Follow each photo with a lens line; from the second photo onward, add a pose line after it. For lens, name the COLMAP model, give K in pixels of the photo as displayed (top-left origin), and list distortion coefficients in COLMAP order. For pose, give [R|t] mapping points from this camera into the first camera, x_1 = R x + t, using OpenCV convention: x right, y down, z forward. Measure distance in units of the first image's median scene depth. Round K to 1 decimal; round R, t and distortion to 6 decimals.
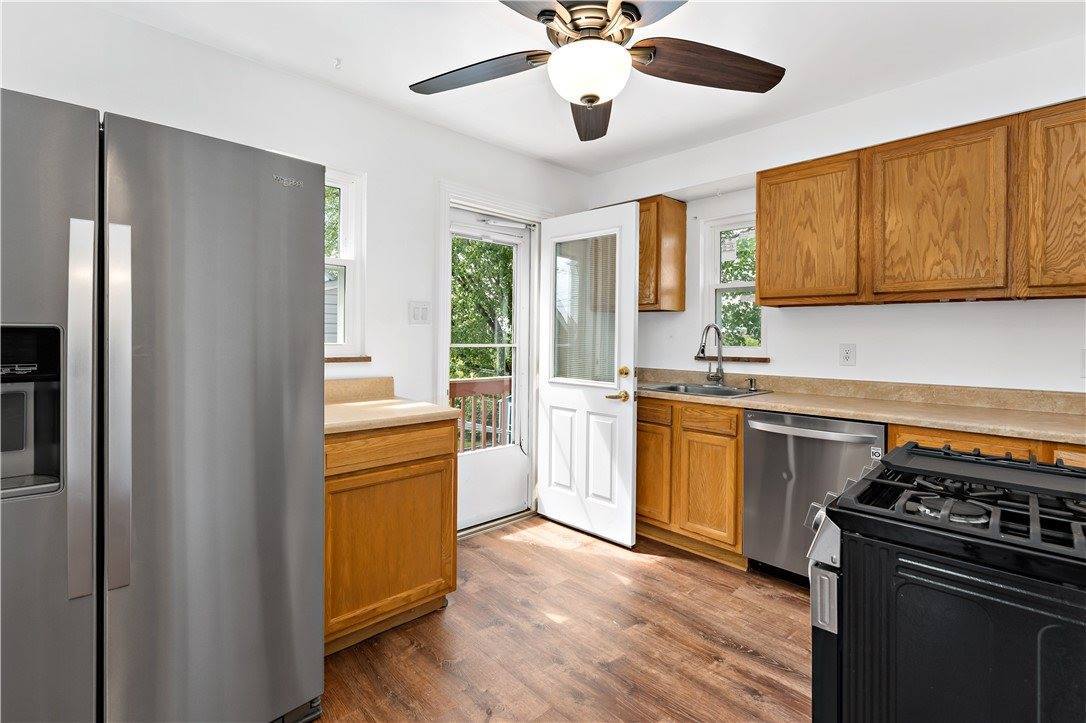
lens RADIAL K [[492.4, 0, 542.9], [0, 492.4, 335.5], [0, 0, 1]] dist [-0.004300, -0.000065]
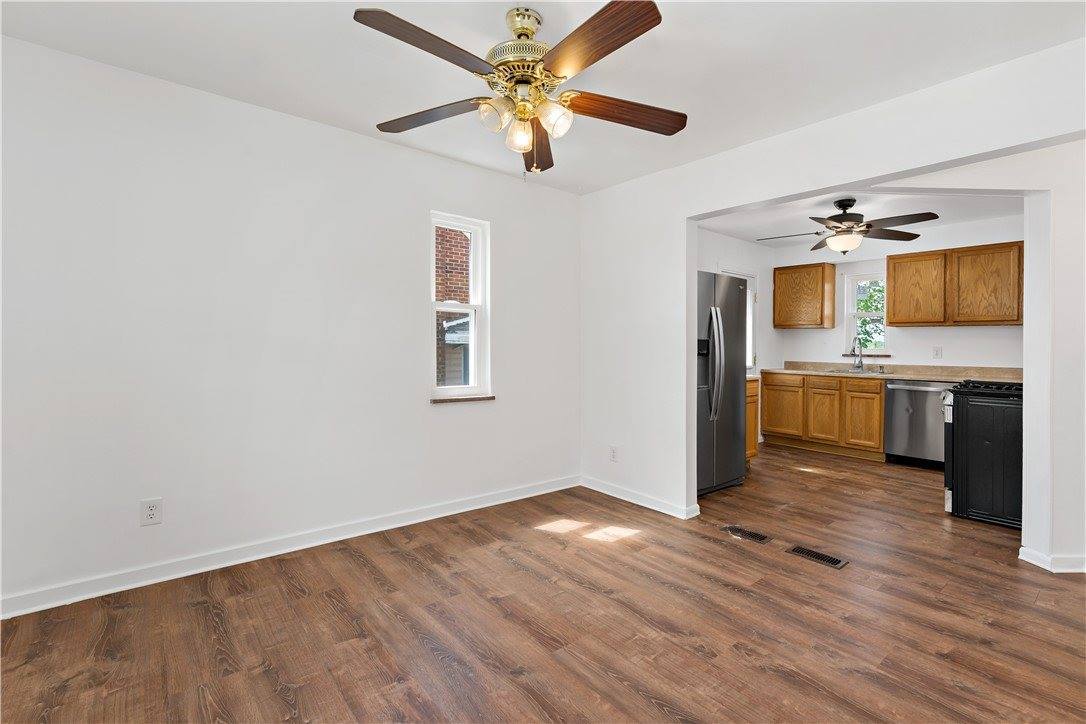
lens RADIAL K [[492.4, 0, 547.7], [0, 492.4, 341.3], [0, 0, 1]] dist [-0.004300, -0.000065]
pose [[0.997518, -0.001015, -0.070405, -0.844011], [0.000635, 0.999985, -0.005418, 0.005930], [0.070410, 0.005360, 0.997504, -1.124750]]
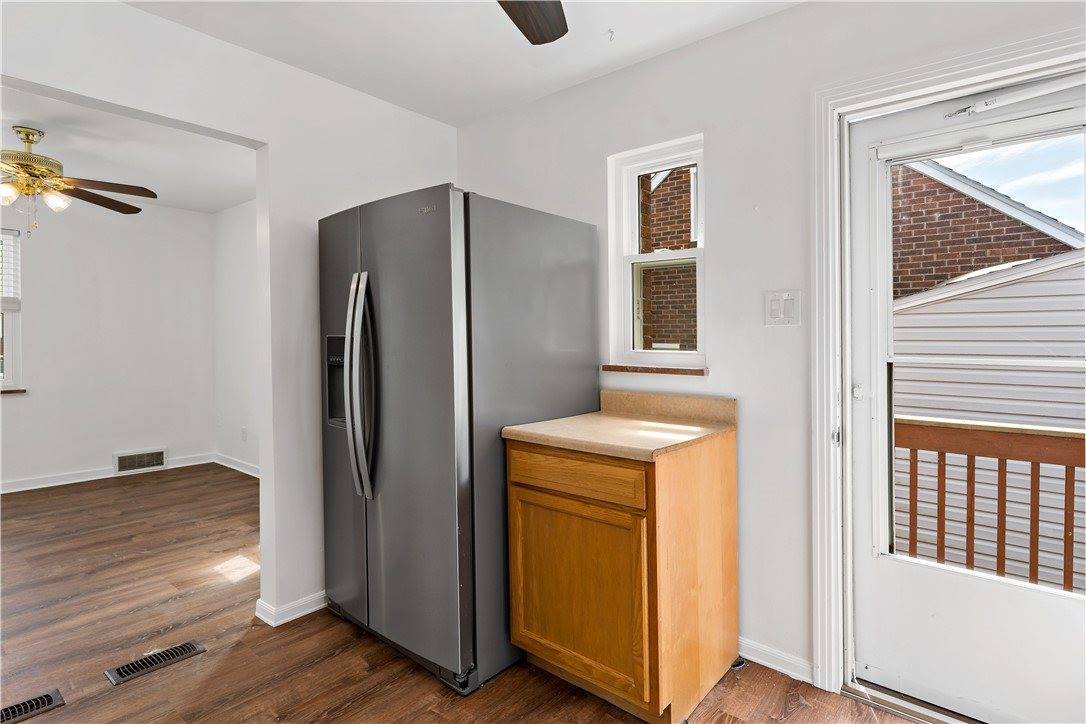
lens RADIAL K [[557.0, 0, 557.6], [0, 557.0, 348.0], [0, 0, 1]] dist [0.005832, 0.001895]
pose [[0.119300, 0.004883, -0.992846, 0.507631], [0.000501, 0.999987, 0.004978, 0.003614], [0.992858, -0.001091, 0.119296, 0.682594]]
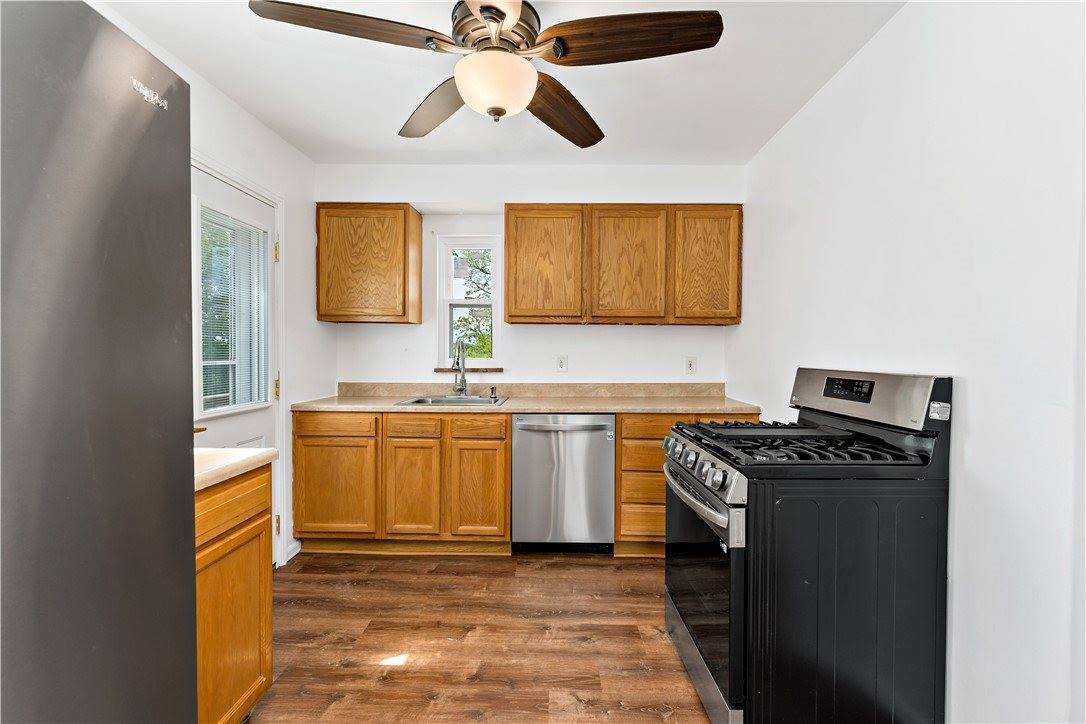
lens RADIAL K [[492.4, 0, 550.3], [0, 492.4, 361.8], [0, 0, 1]] dist [-0.004300, -0.000065]
pose [[0.703726, -0.022315, 0.710121, -0.346392], [0.000891, 0.999534, 0.030527, -0.004737], [-0.710471, -0.020850, 0.703418, 0.146350]]
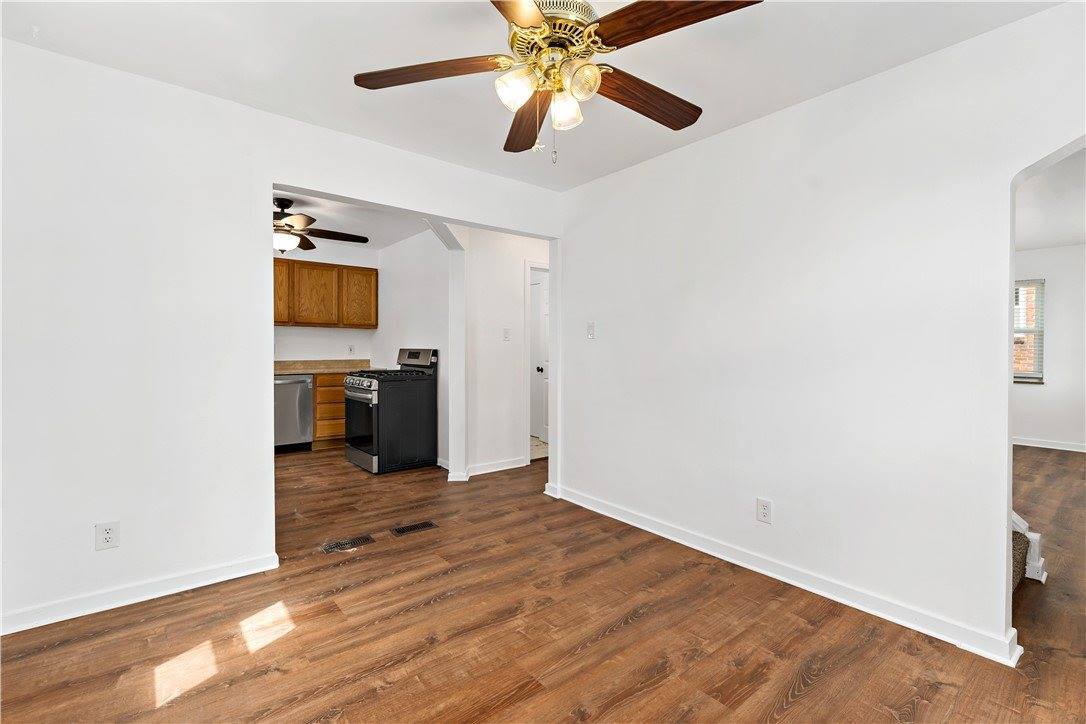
lens RADIAL K [[492.4, 0, 553.0], [0, 492.4, 348.0], [0, 0, 1]] dist [-0.004300, -0.000065]
pose [[0.078911, -0.017118, 0.996735, -1.580264], [-0.006868, 0.999819, 0.017715, -0.012769], [-0.996858, -0.008244, 0.078779, -0.421838]]
